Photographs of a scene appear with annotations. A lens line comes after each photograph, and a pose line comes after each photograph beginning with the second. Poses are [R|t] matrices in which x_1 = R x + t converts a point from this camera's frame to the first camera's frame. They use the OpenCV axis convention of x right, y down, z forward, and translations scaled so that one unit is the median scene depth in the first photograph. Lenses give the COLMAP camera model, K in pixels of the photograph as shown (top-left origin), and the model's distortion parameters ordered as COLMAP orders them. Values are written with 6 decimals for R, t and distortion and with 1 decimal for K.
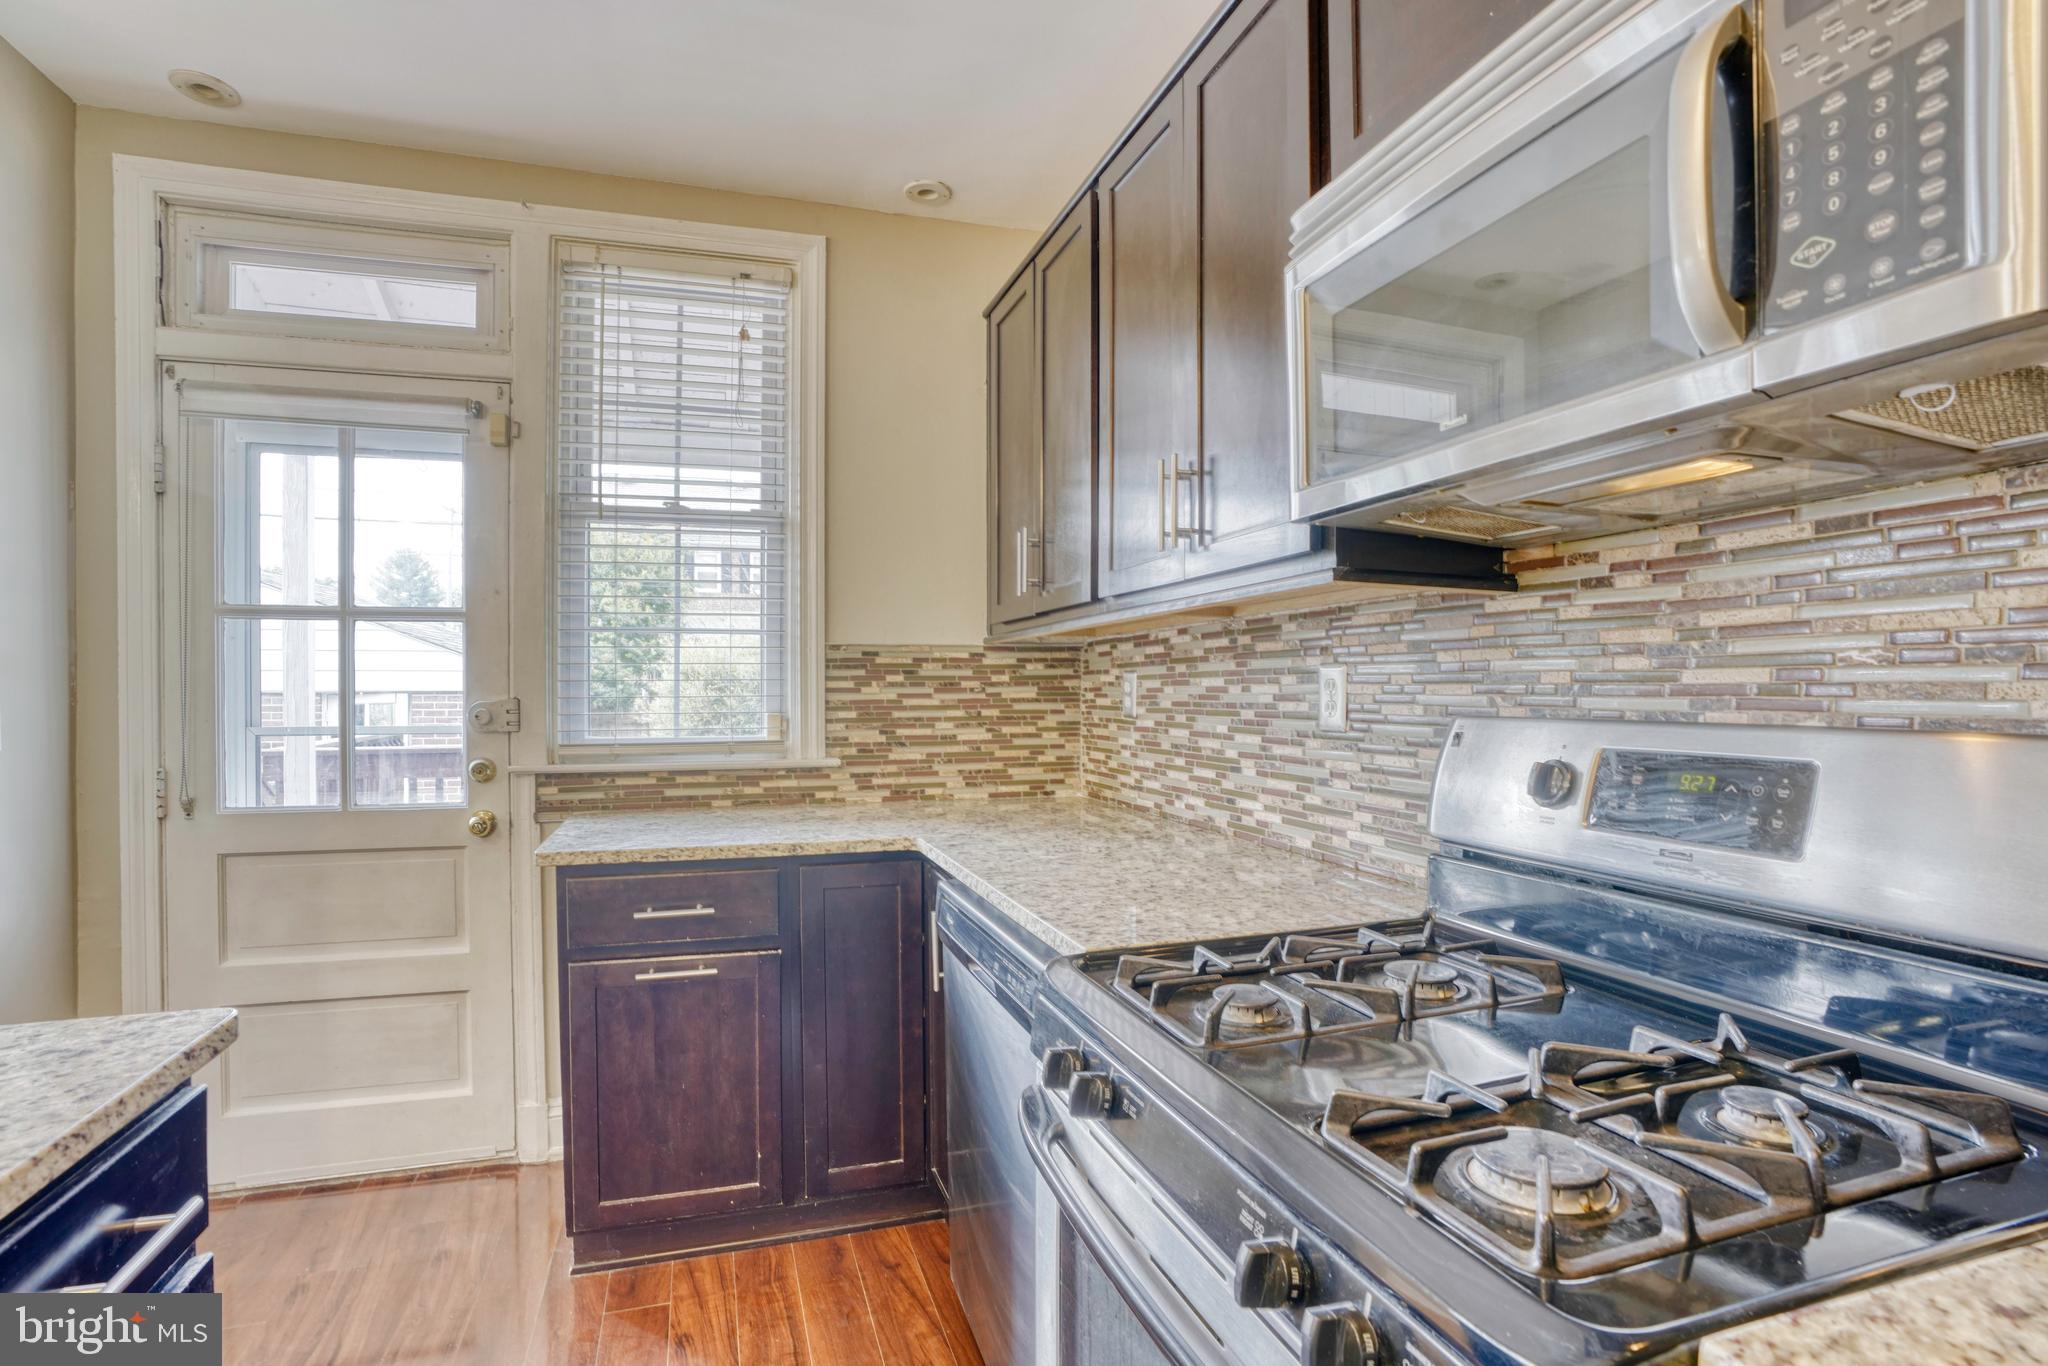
lens RADIAL K [[979.9, 0, 1002.6], [0, 979.9, 689.8], [0, 0, 1]] dist [-0.064061, 0.028253]
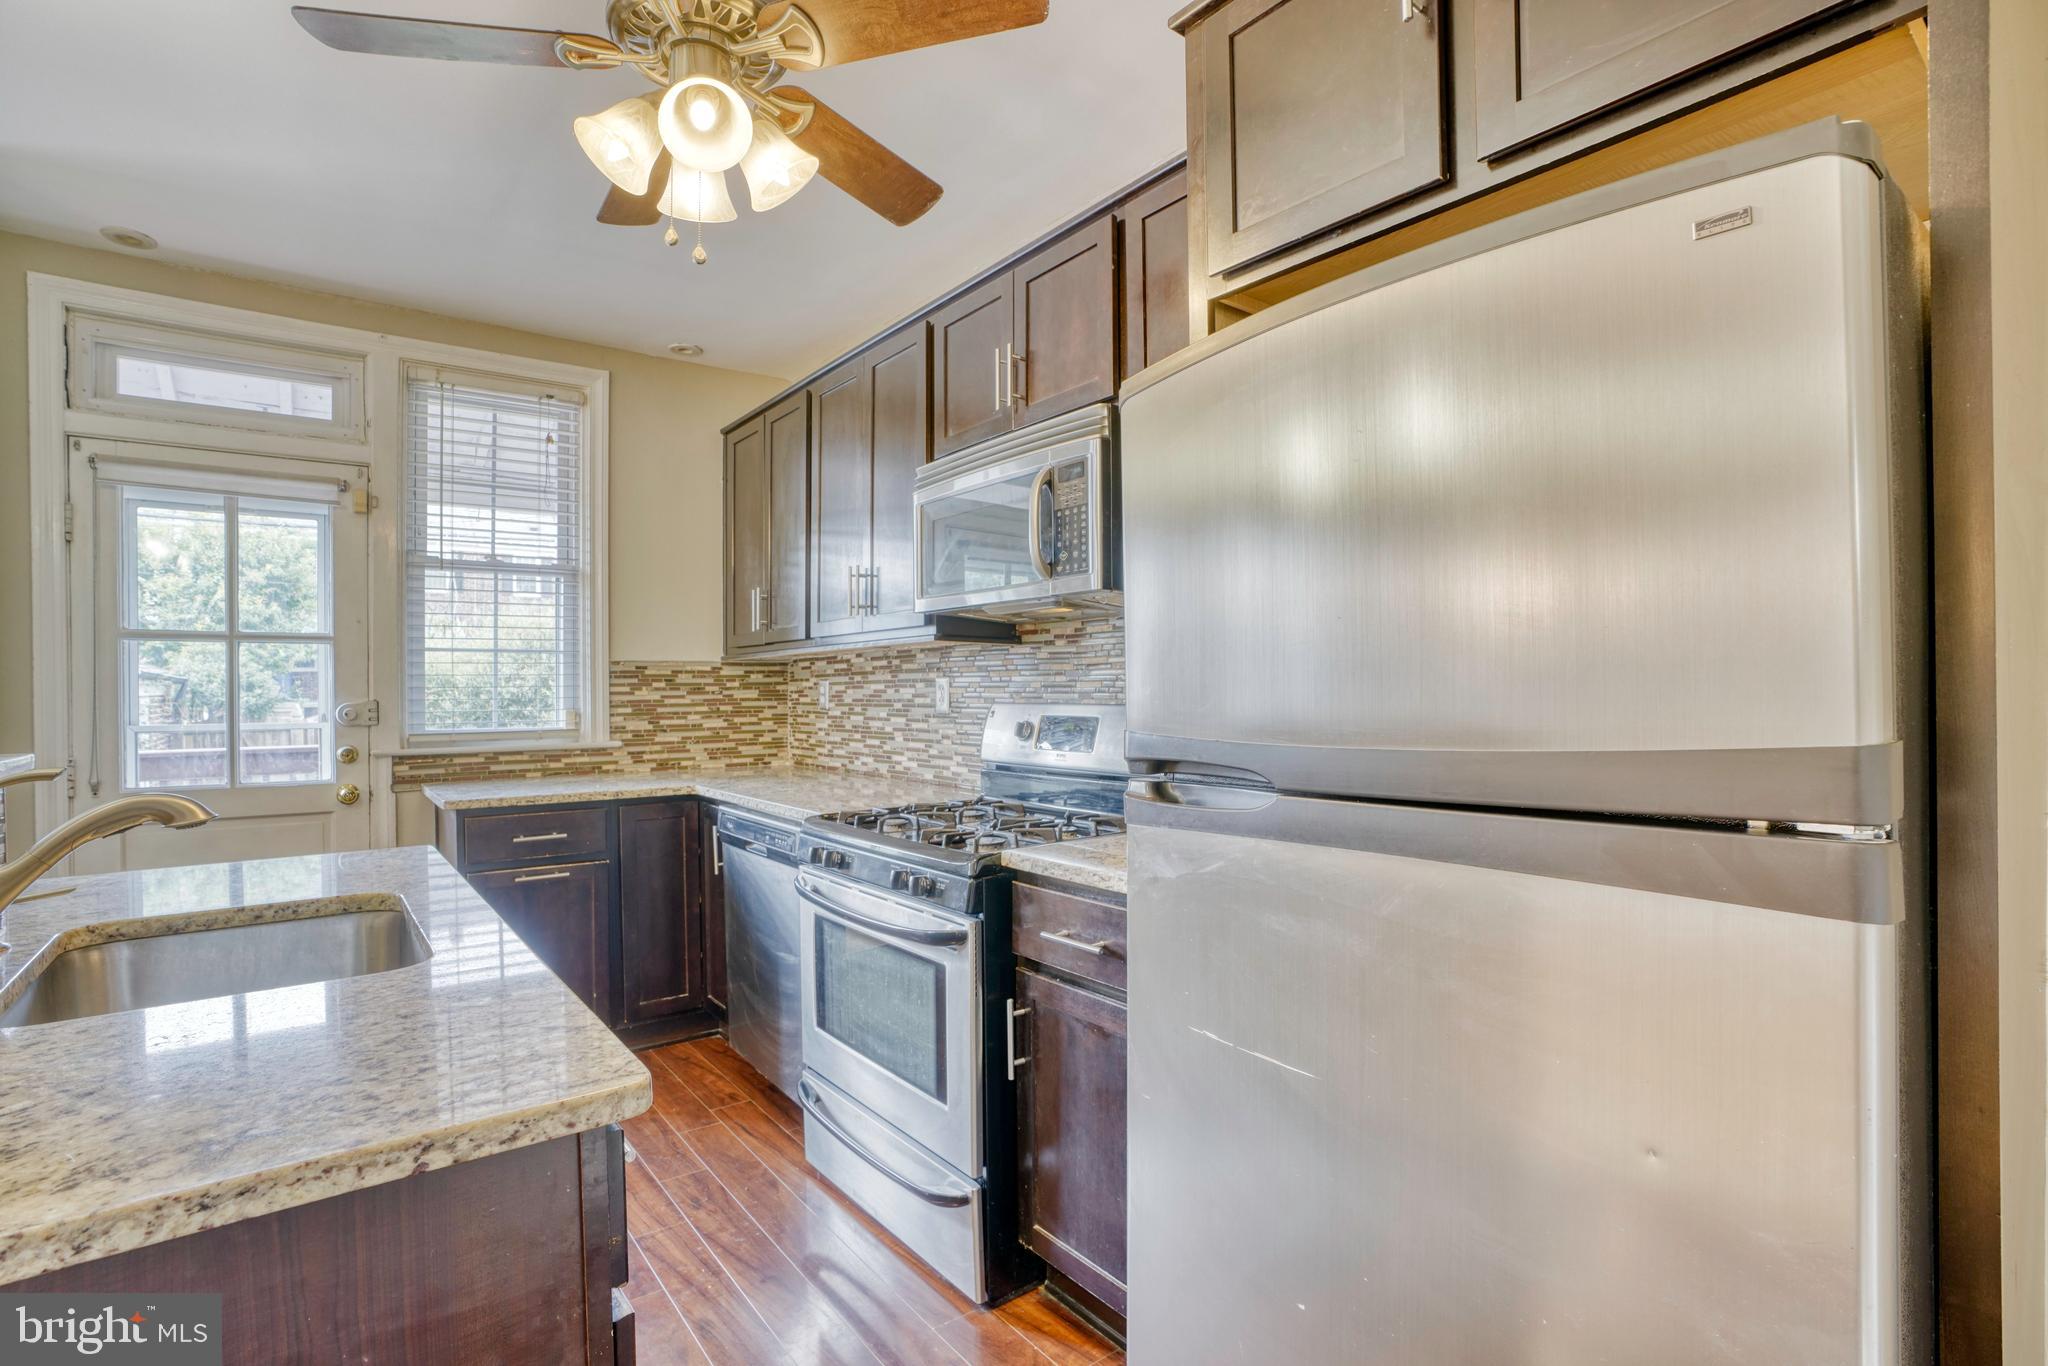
lens RADIAL K [[979.9, 0, 1005.2], [0, 979.9, 688.6], [0, 0, 1]] dist [-0.064061, 0.028253]
pose [[0.941422, -0.005025, 0.337192, -0.128689], [0.006201, 0.999978, -0.002409, 0.000451], [-0.337172, 0.004359, 0.941433, -0.577935]]
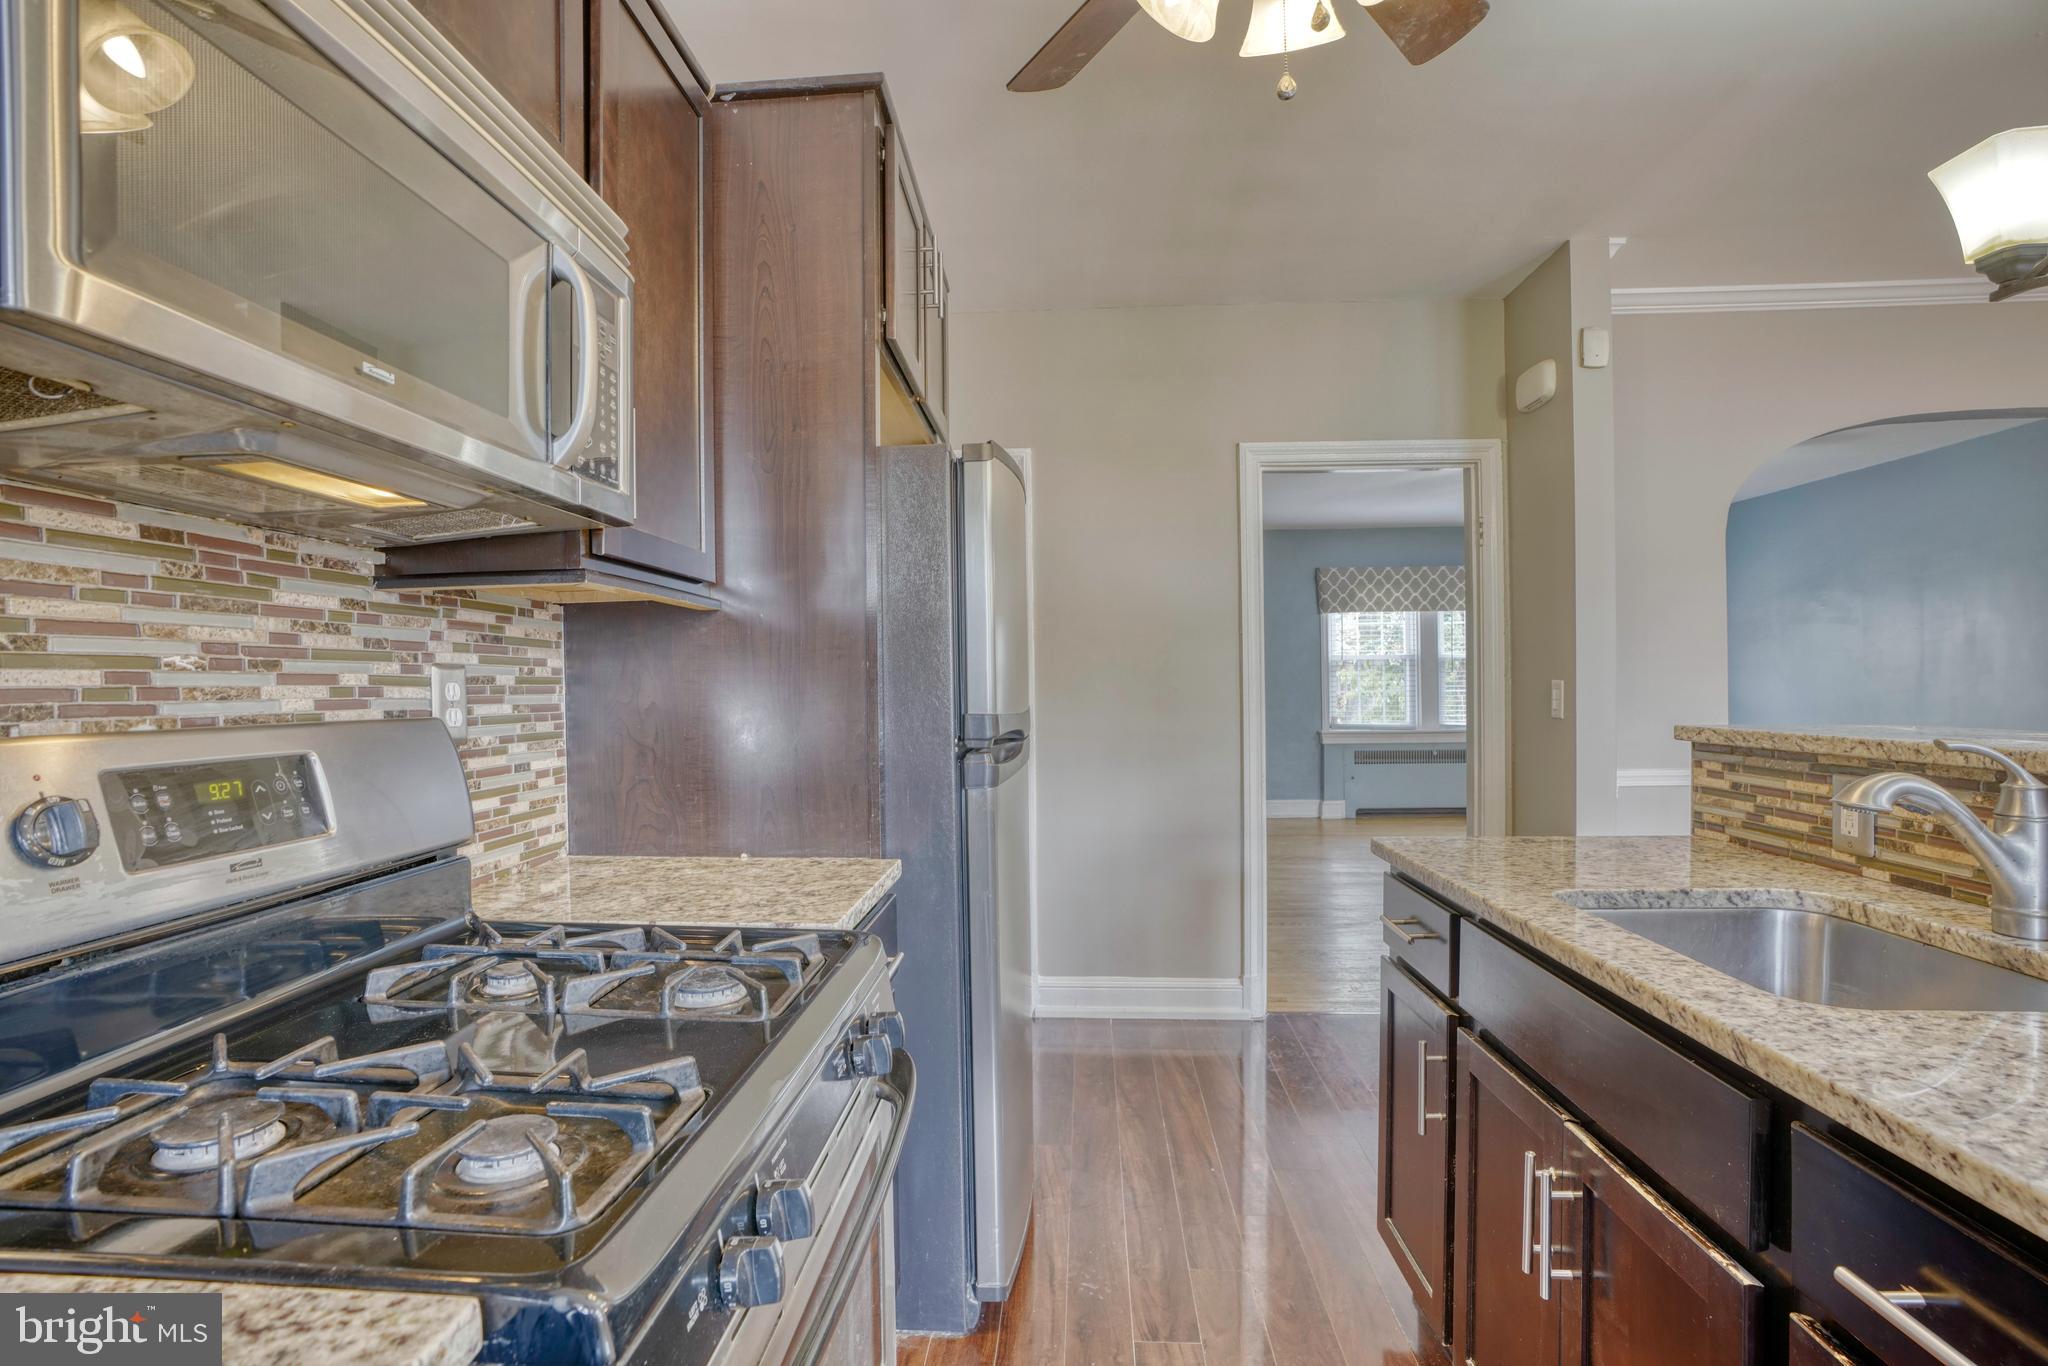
lens RADIAL K [[979.9, 0, 1017.0], [0, 979.9, 693.1], [0, 0, 1]] dist [-0.064061, 0.028253]
pose [[-0.934508, 0.009536, 0.355816, -0.145144], [0.014213, 0.999844, 0.010532, 0.000766], [-0.355659, 0.014900, -0.934497, 0.648388]]
